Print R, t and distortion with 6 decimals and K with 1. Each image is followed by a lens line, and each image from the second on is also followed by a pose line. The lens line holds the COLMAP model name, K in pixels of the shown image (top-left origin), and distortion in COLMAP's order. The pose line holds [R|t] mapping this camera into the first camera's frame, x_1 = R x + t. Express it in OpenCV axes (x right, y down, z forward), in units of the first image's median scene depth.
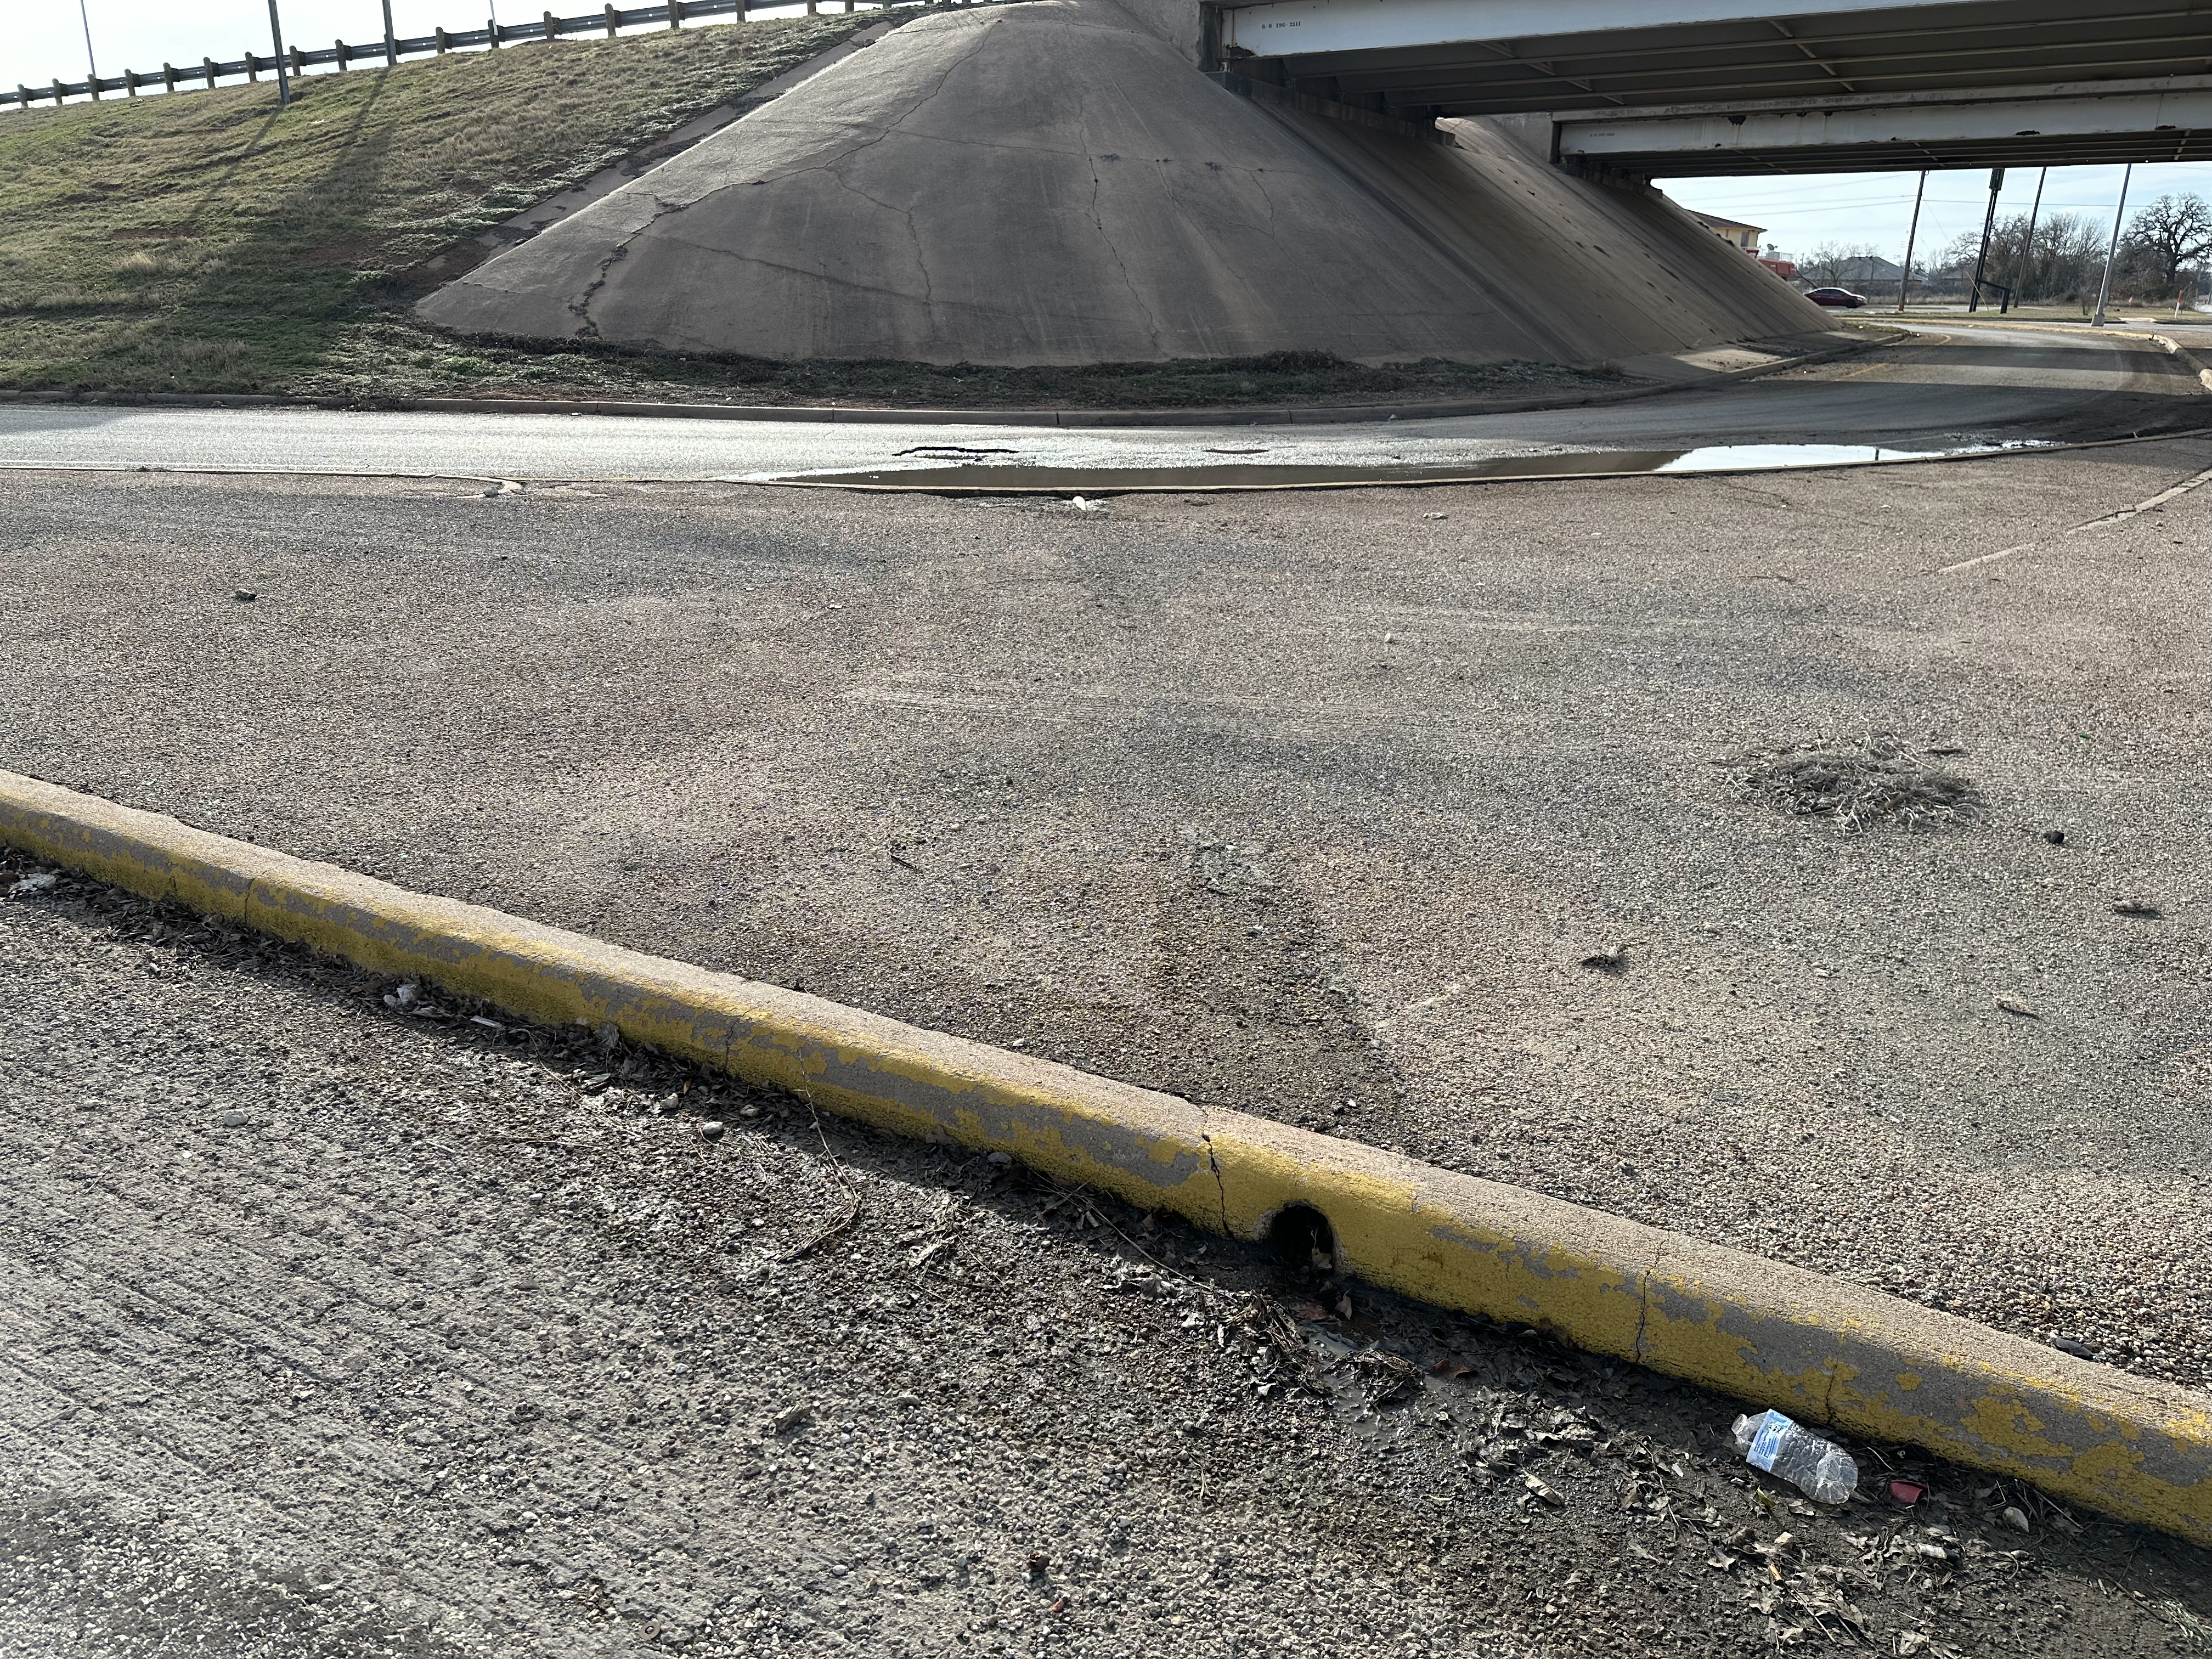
lens RADIAL K [[1558.1, 0, 1106.0], [0, 1558.1, 829.5], [0, 0, 1]] dist [0.021925, -0.031188]
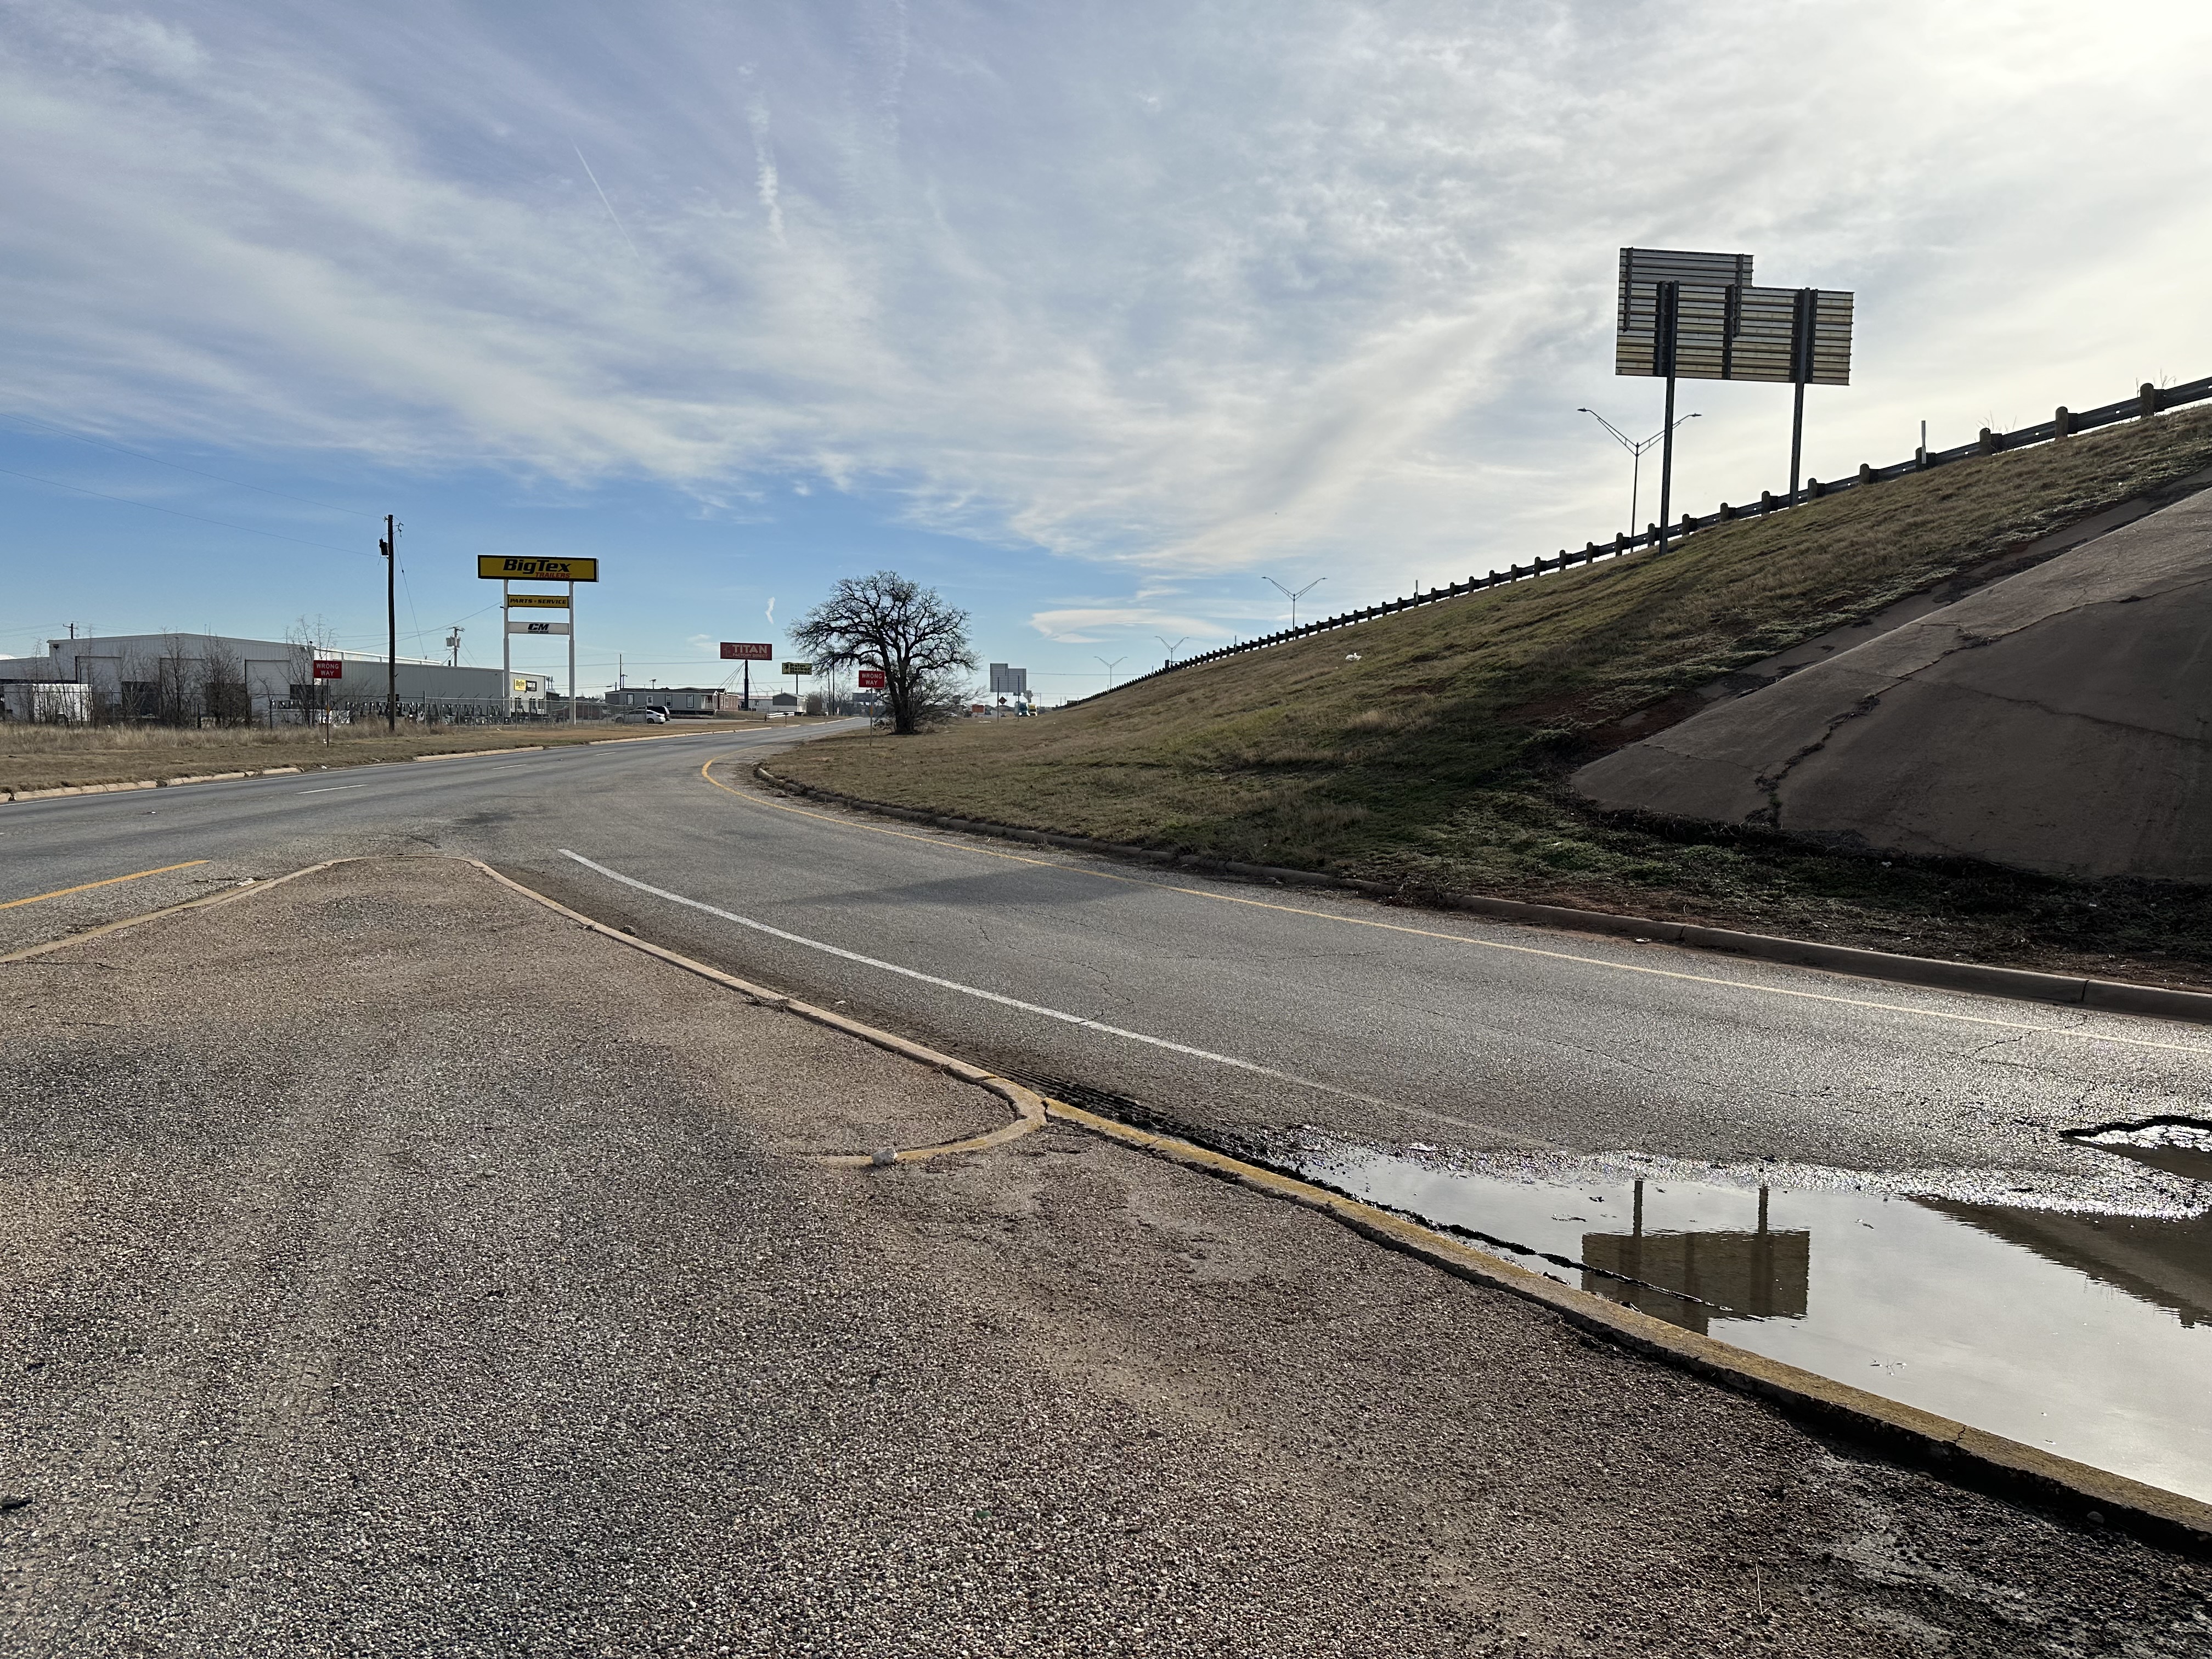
lens RADIAL K [[1558.1, 0, 1106.0], [0, 1558.1, 829.5], [0, 0, 1]] dist [0.021925, -0.031188]
pose [[0.618313, 0.055369, -0.783979, 0.024758], [-0.264761, 0.953884, -0.141444, -0.134455], [0.739994, 0.295023, 0.604459, 0.362480]]
